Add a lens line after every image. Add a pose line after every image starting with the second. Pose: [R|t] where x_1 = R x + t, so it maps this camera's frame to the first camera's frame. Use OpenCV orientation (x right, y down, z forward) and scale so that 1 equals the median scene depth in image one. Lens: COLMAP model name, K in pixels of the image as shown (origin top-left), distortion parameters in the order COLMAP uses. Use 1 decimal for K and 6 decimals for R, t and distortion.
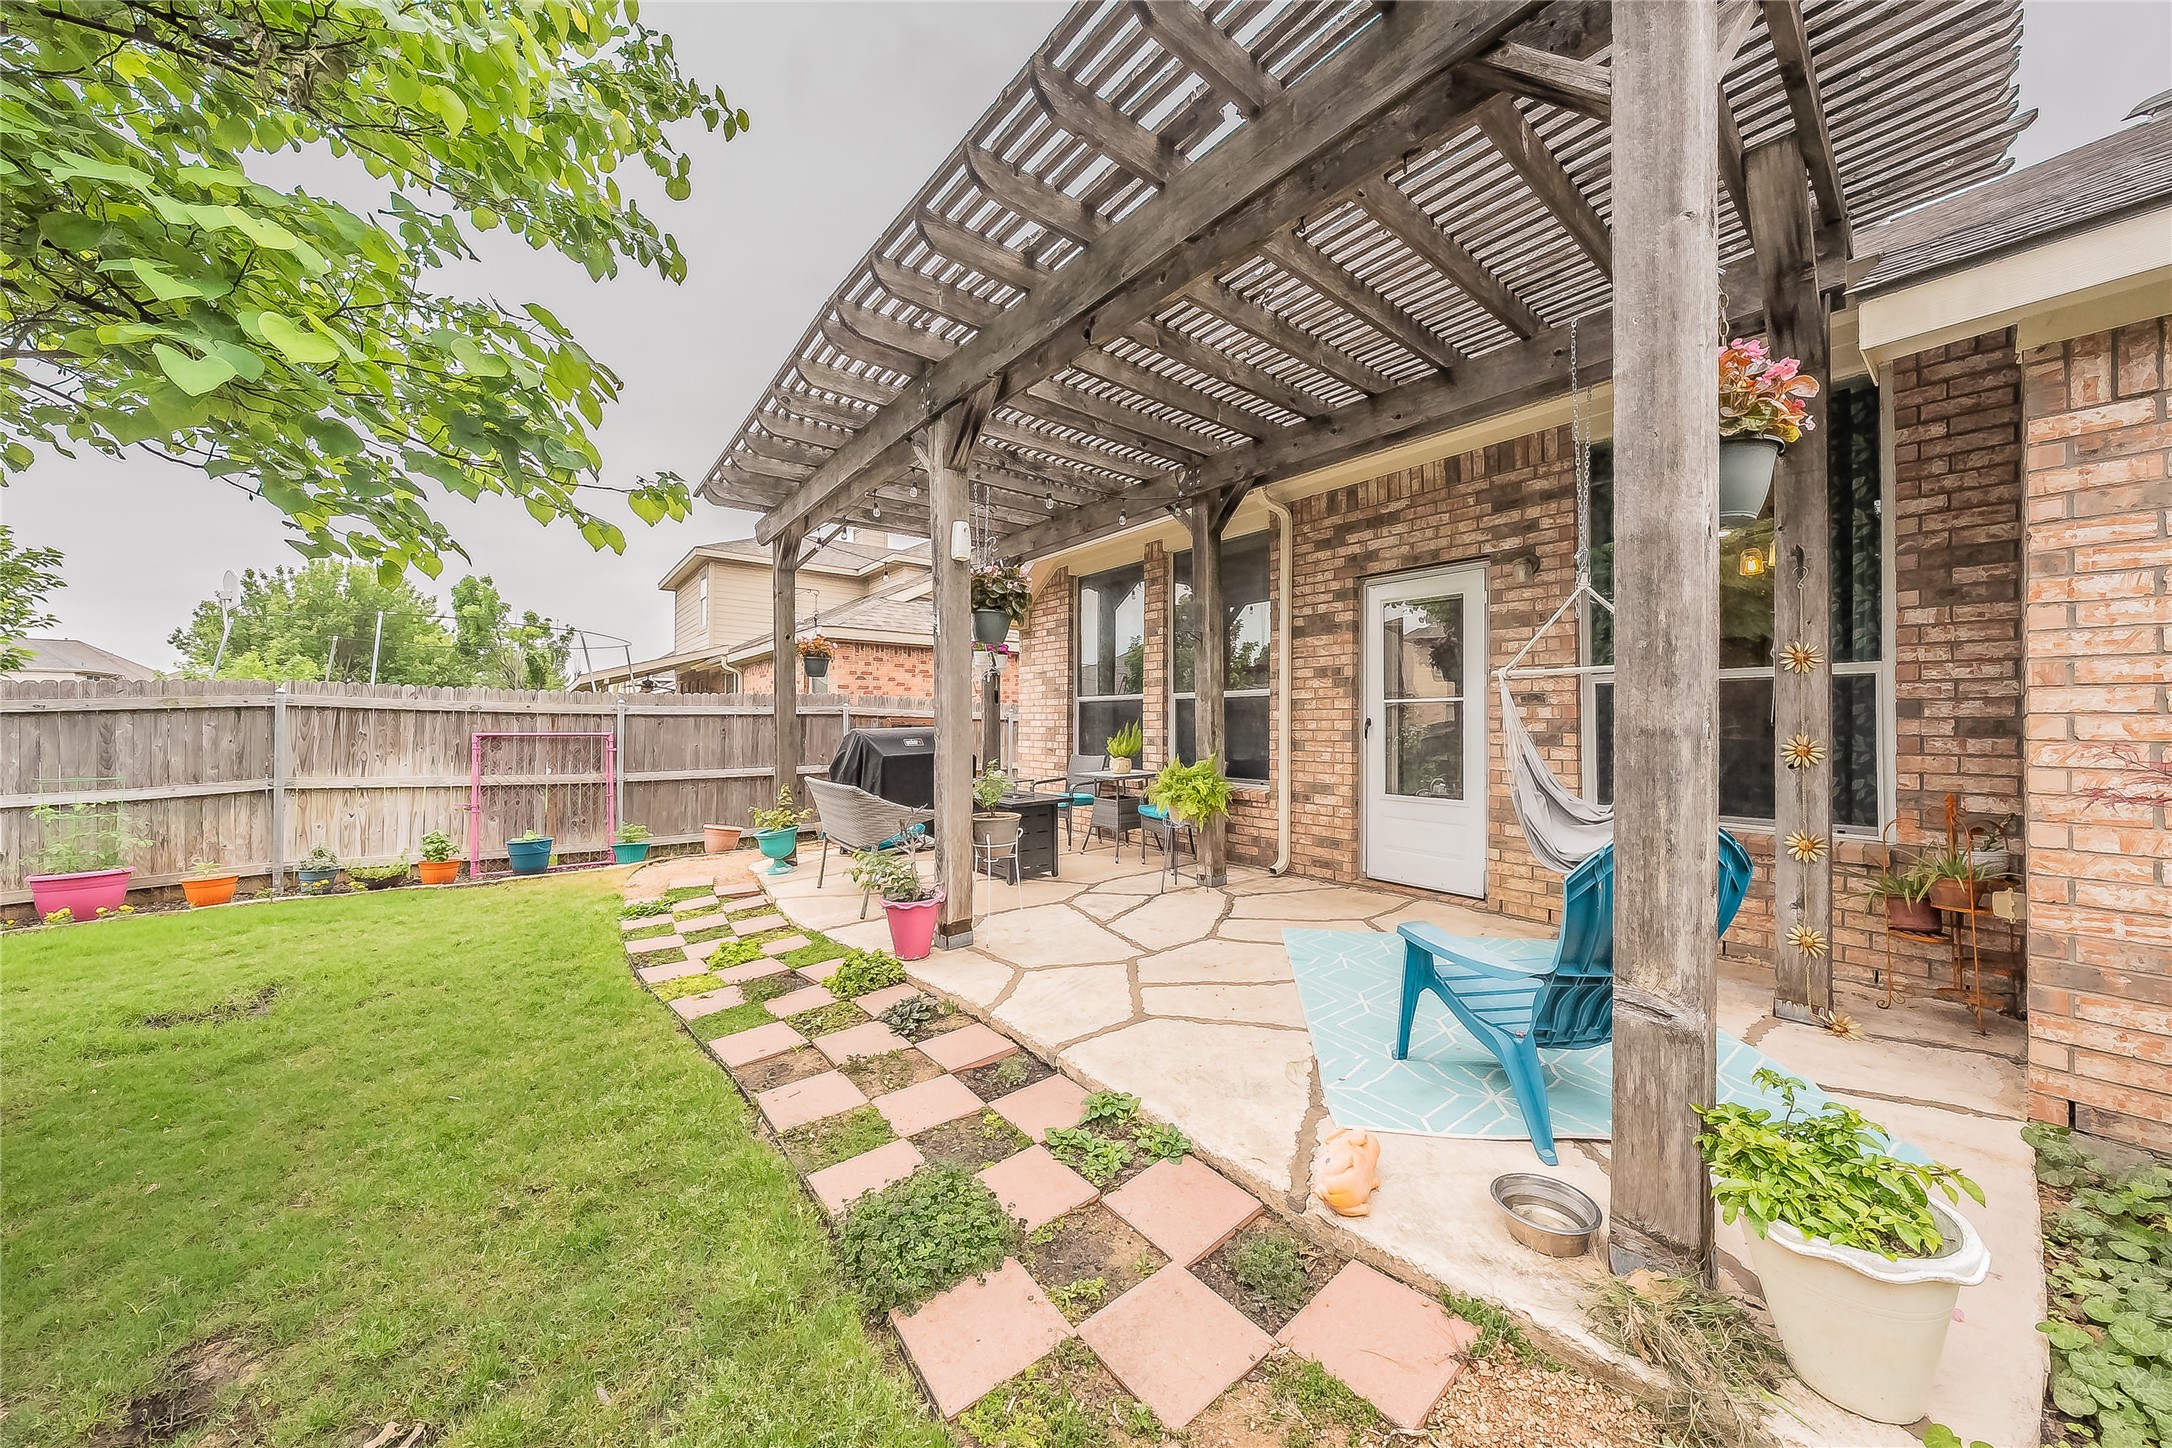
lens RADIAL K [[734.9, 0, 1078.1], [0, 734.9, 714.3], [0, 0, 1]] dist [0.000196, 0.000013]
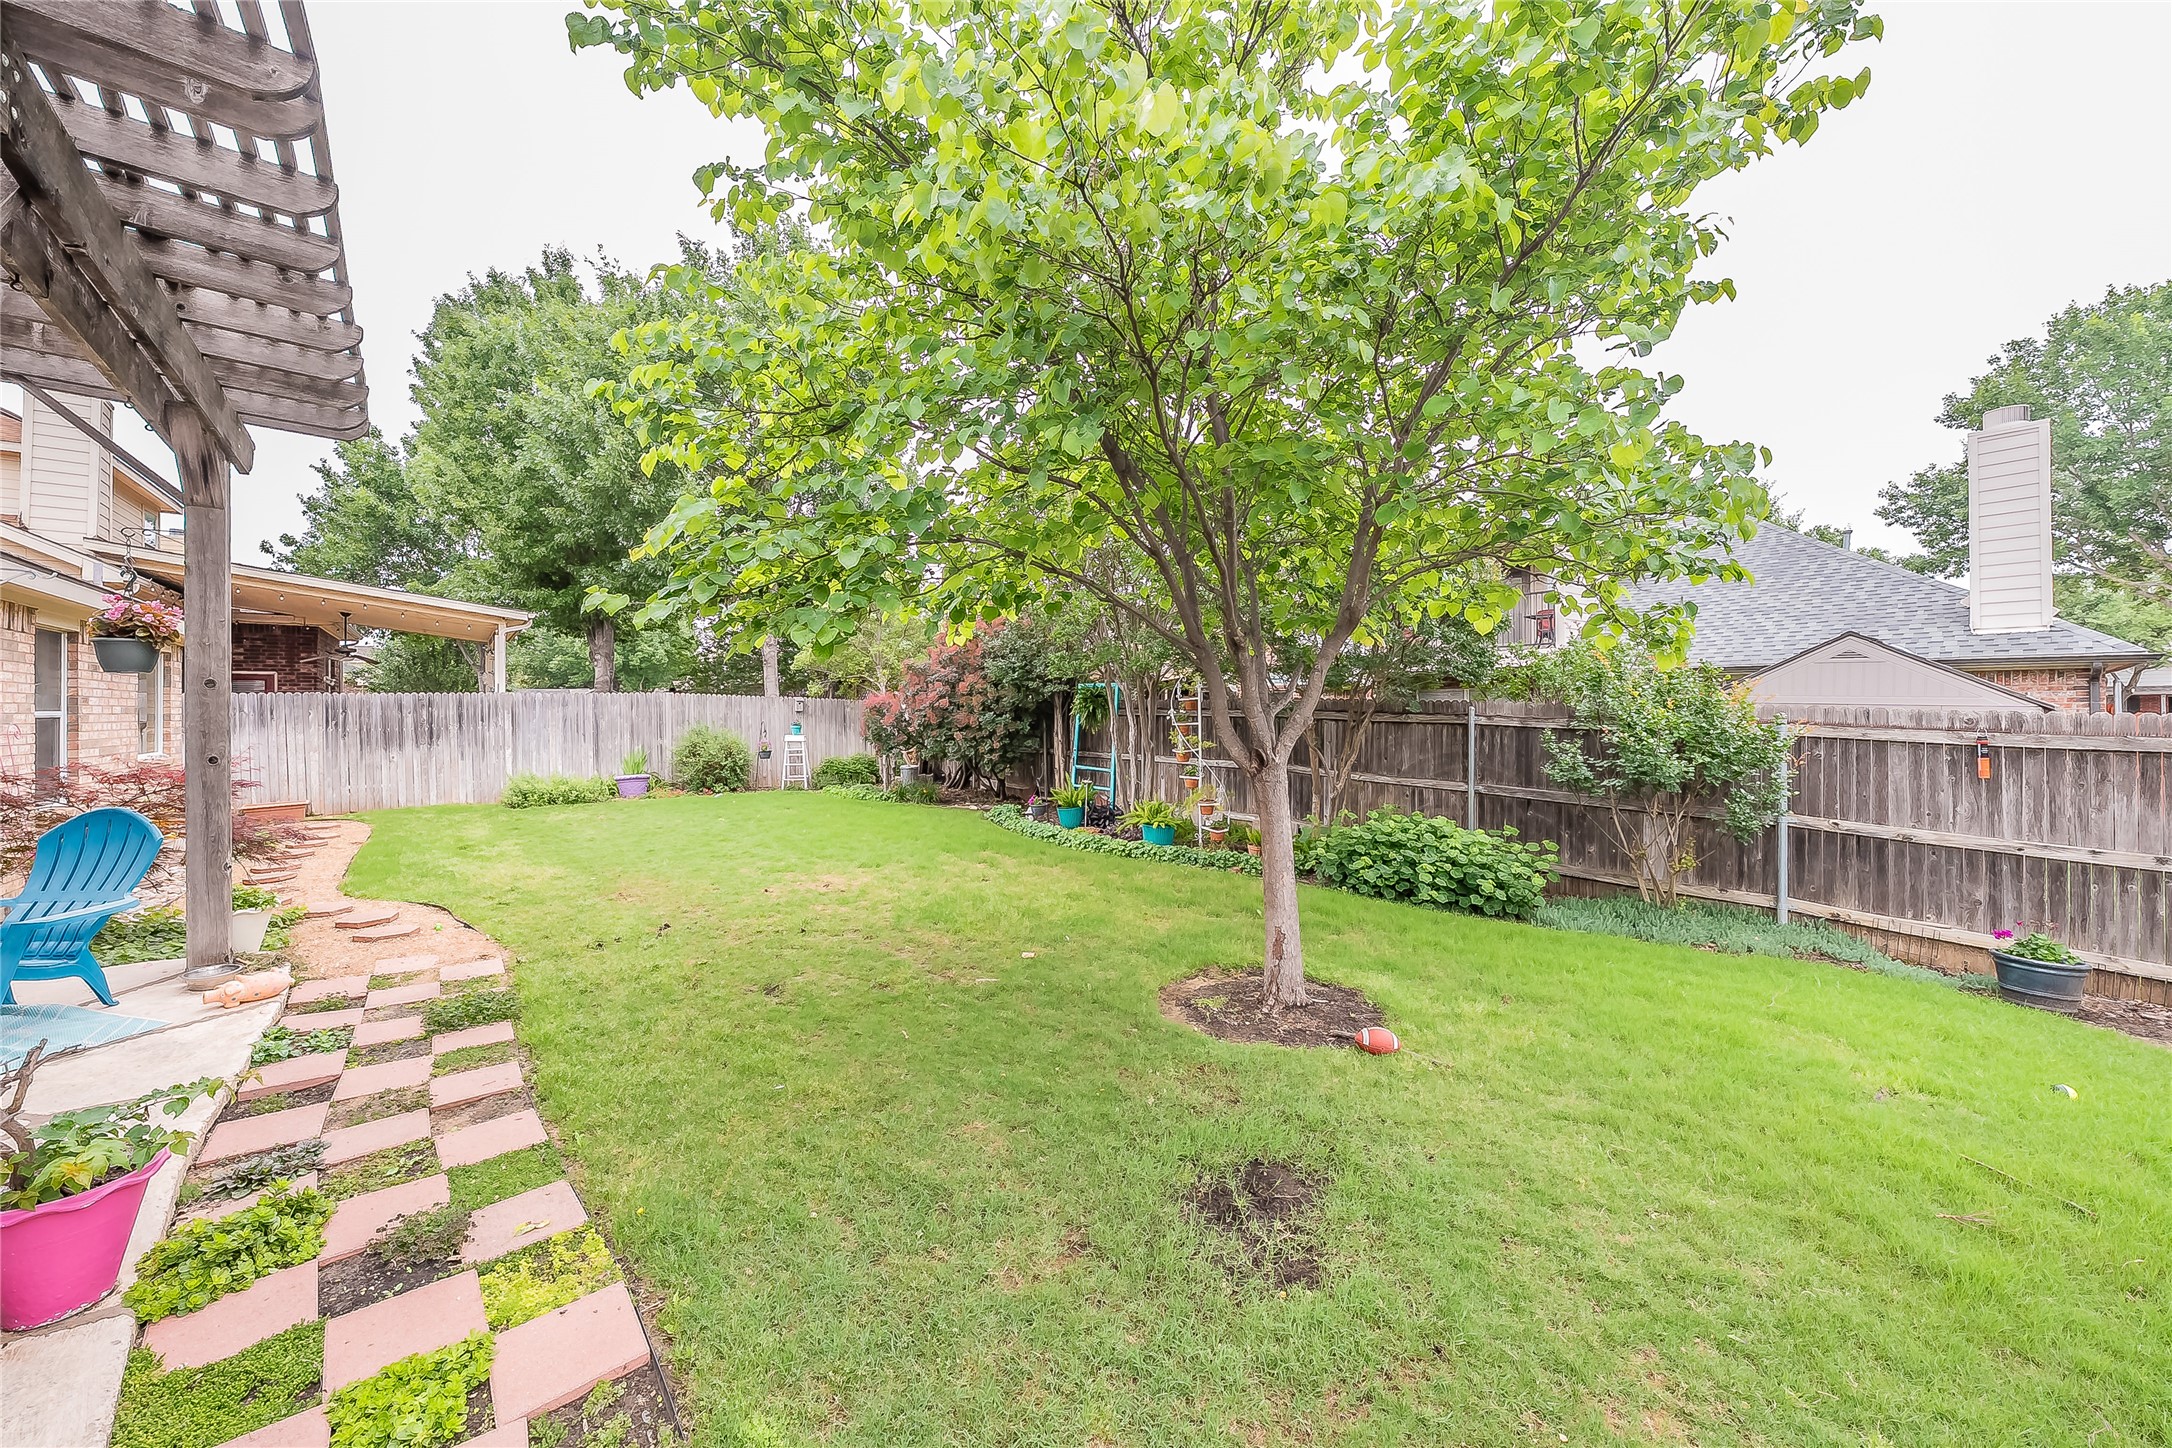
lens RADIAL K [[734.9, 0, 1078.1], [0, 734.9, 714.3], [0, 0, 1]] dist [0.000196, 0.000013]
pose [[-0.998723, 0.006175, -0.050141, -0.465139], [0.006458, 0.999964, -0.005486, -0.027324], [0.050105, -0.005803, -0.998727, 0.810850]]
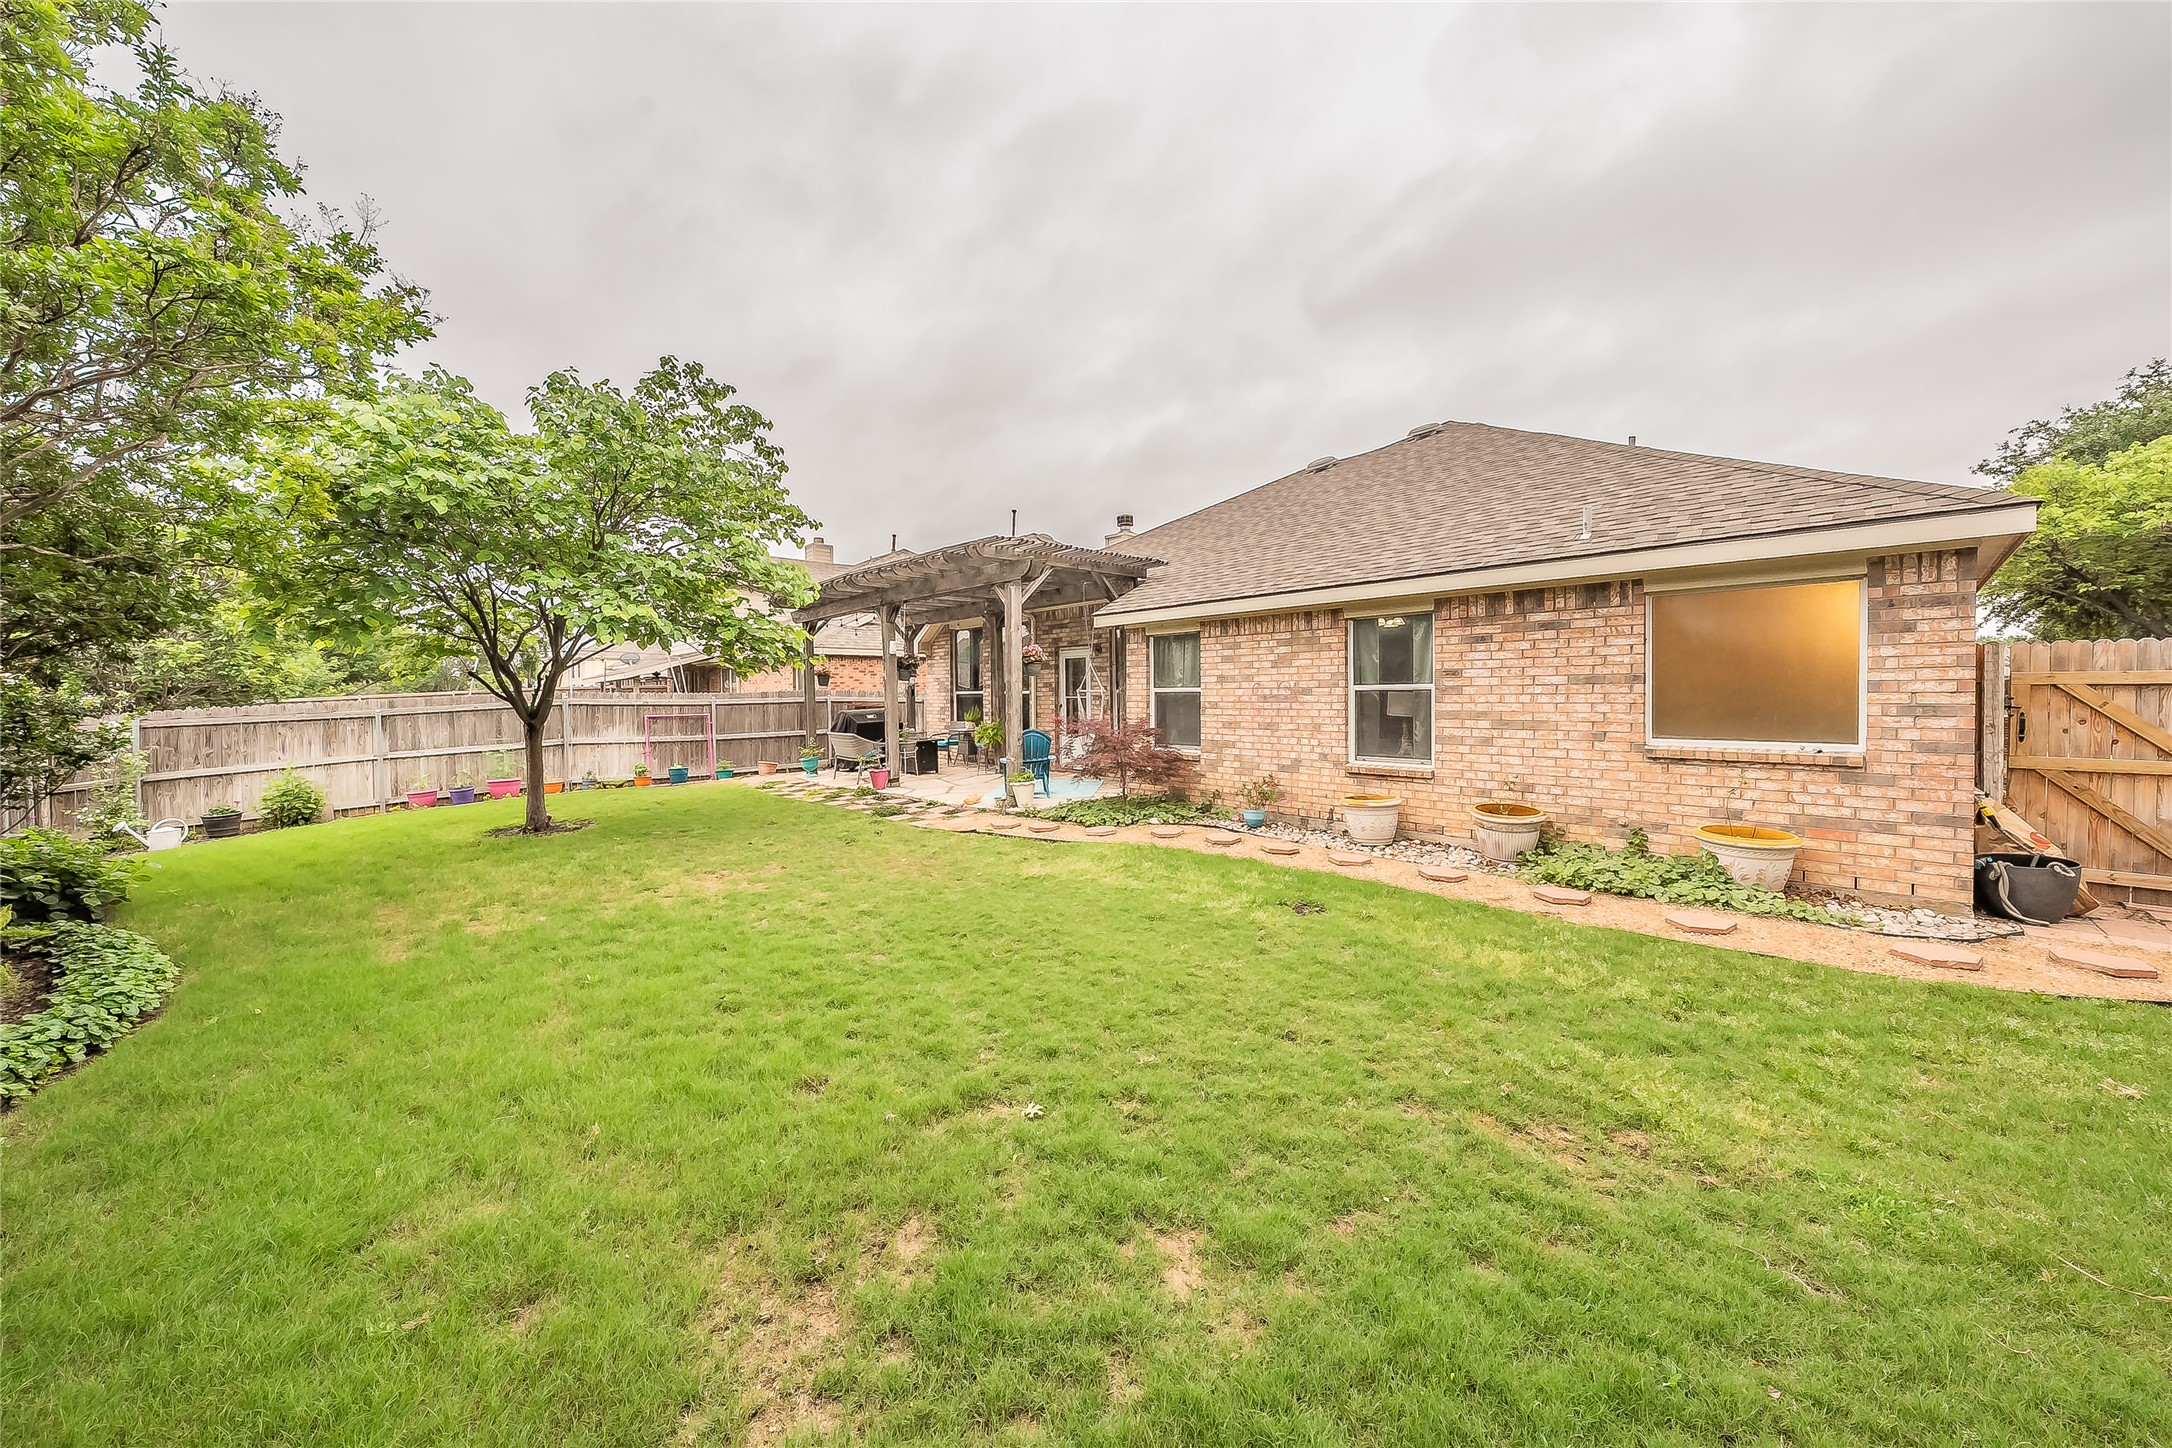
lens RADIAL K [[734.9, 0, 1078.1], [0, 734.9, 714.3], [0, 0, 1]] dist [0.000196, 0.000013]
pose [[0.996389, -0.016128, 0.083357, 0.193079], [0.012598, 0.999009, 0.042699, -0.051663], [-0.083963, -0.041495, 0.995605, -1.171883]]
